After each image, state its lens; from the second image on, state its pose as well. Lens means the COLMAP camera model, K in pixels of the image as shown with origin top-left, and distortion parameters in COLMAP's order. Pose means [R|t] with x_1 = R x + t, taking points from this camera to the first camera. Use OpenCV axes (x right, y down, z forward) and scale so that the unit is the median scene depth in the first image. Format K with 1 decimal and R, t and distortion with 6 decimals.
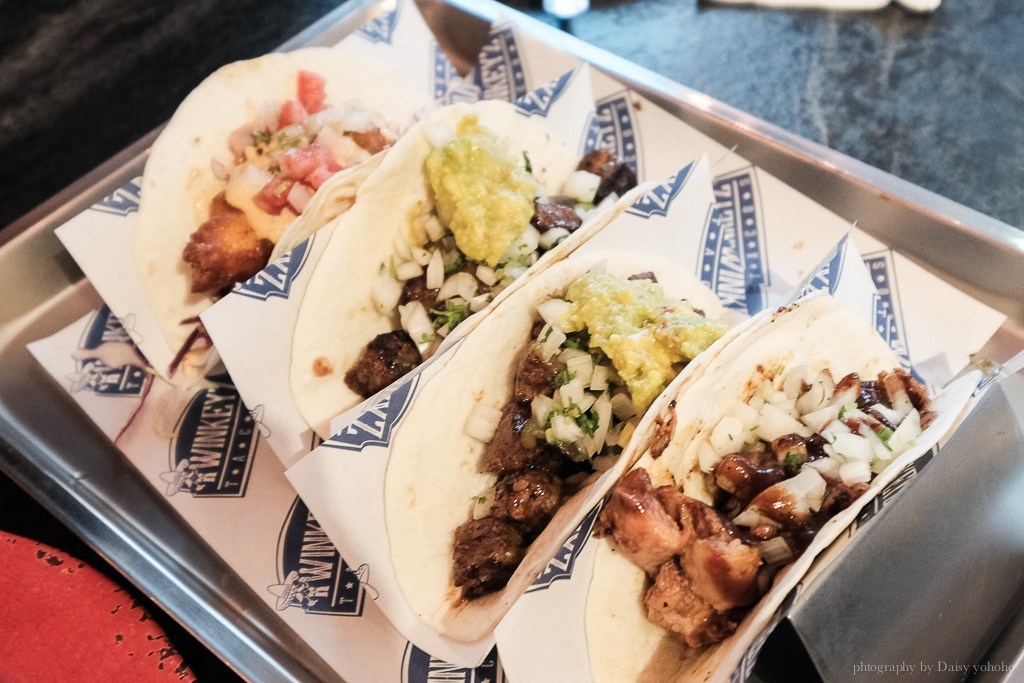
lens RADIAL K [[1225.5, 0, 512.0], [0, 1225.5, 341.5], [0, 0, 1]] dist [-0.027840, 0.002799]
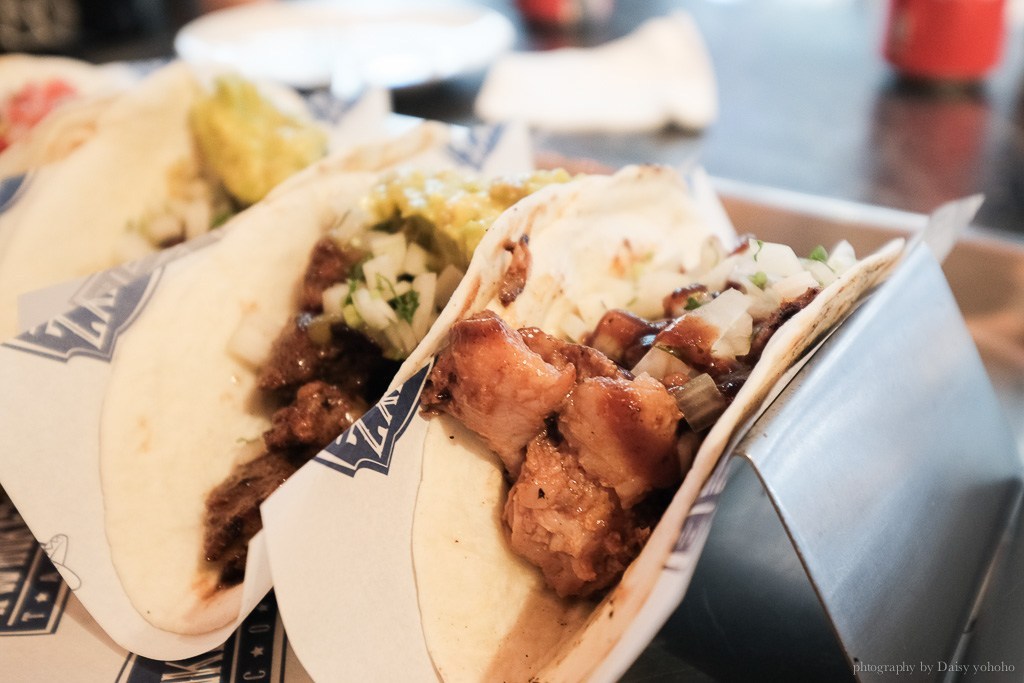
lens RADIAL K [[1017.6, 0, 512.0], [0, 1017.6, 341.5], [0, 0, 1]] dist [-0.008363, -0.000489]
pose [[0.980326, -0.002674, 0.197365, 0.006311], [0.061754, 0.953866, -0.293812, 0.254254], [-0.187474, 0.300220, 0.935265, 0.422660]]
